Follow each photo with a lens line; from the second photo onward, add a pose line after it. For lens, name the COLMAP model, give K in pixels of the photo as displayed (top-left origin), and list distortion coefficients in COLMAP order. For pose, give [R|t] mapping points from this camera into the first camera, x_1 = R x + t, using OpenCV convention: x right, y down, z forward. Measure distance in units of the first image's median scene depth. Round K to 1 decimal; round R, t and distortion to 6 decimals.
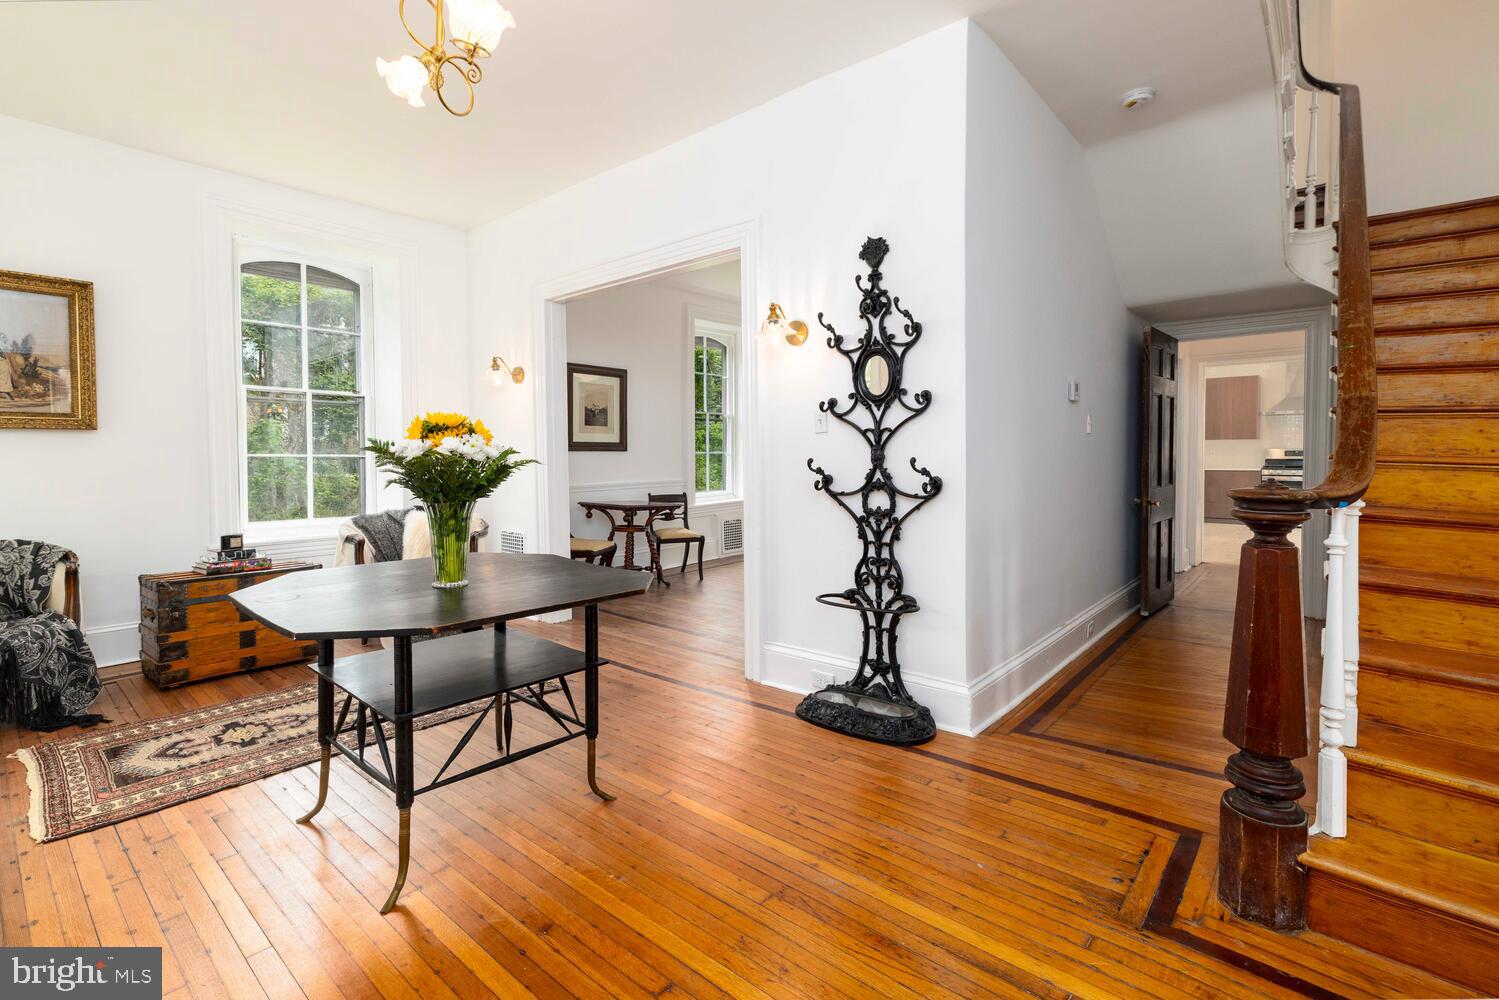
lens RADIAL K [[687.9, 0, 749.1], [0, 687.9, 464.7], [0, 0, 1]] dist [0.012763, -0.000129]
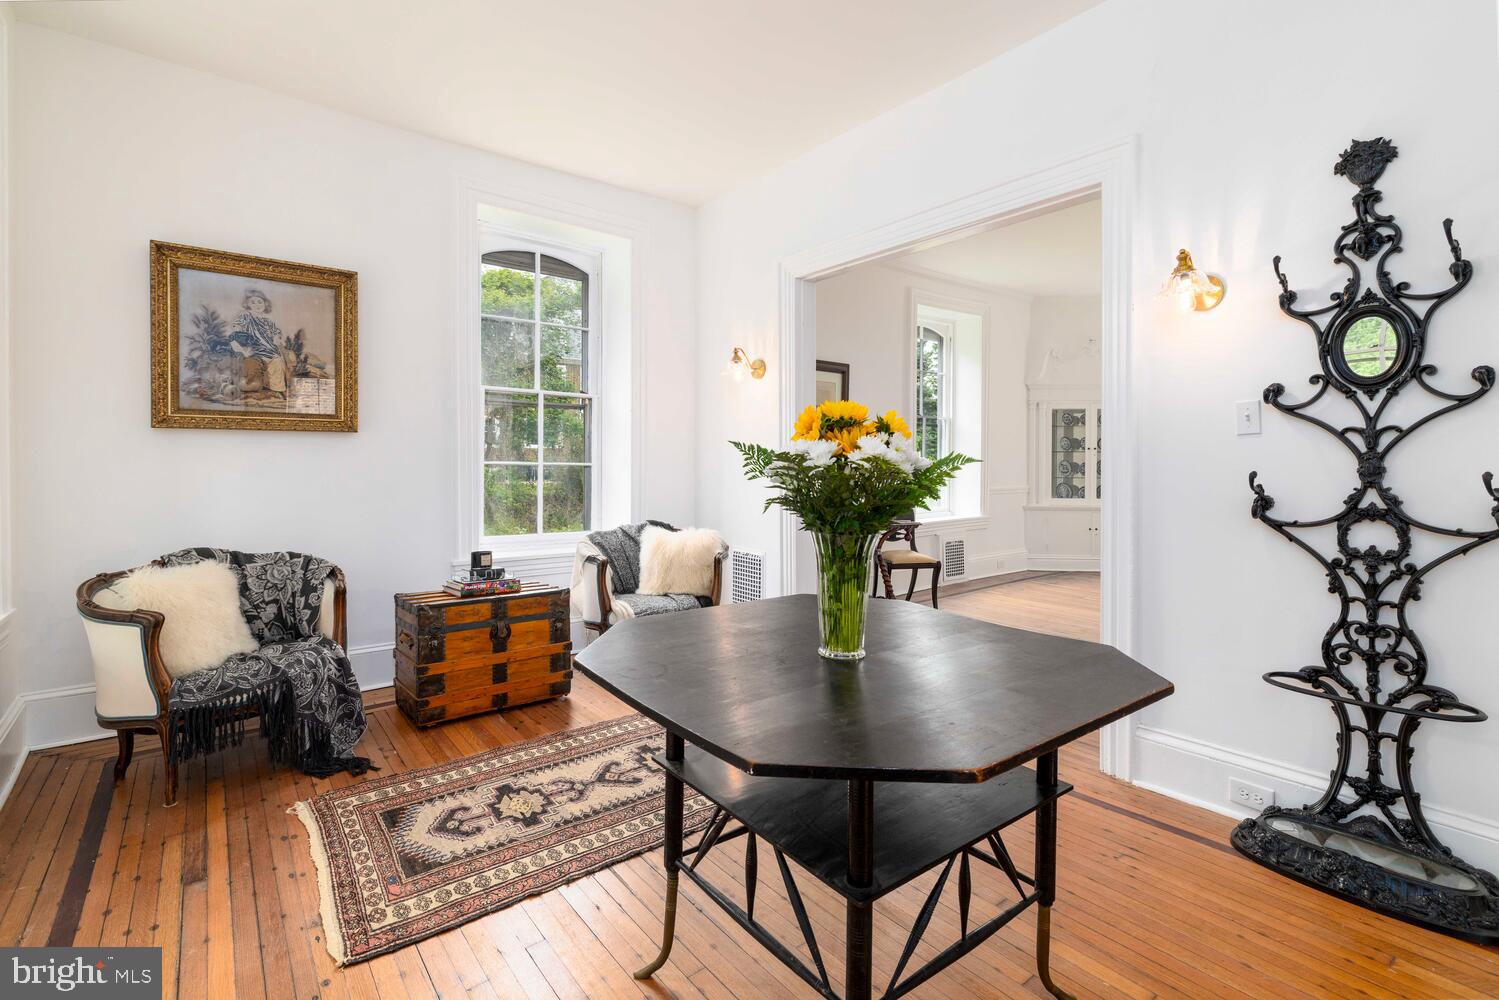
lens RADIAL K [[687.9, 0, 701.4], [0, 687.9, 461.9], [0, 0, 1]] dist [0.012763, -0.000129]
pose [[0.975615, 0.007243, -0.219370, -0.292982], [-0.010895, 0.999821, -0.015440, -0.002126], [0.219219, 0.017453, 0.975520, 0.211048]]
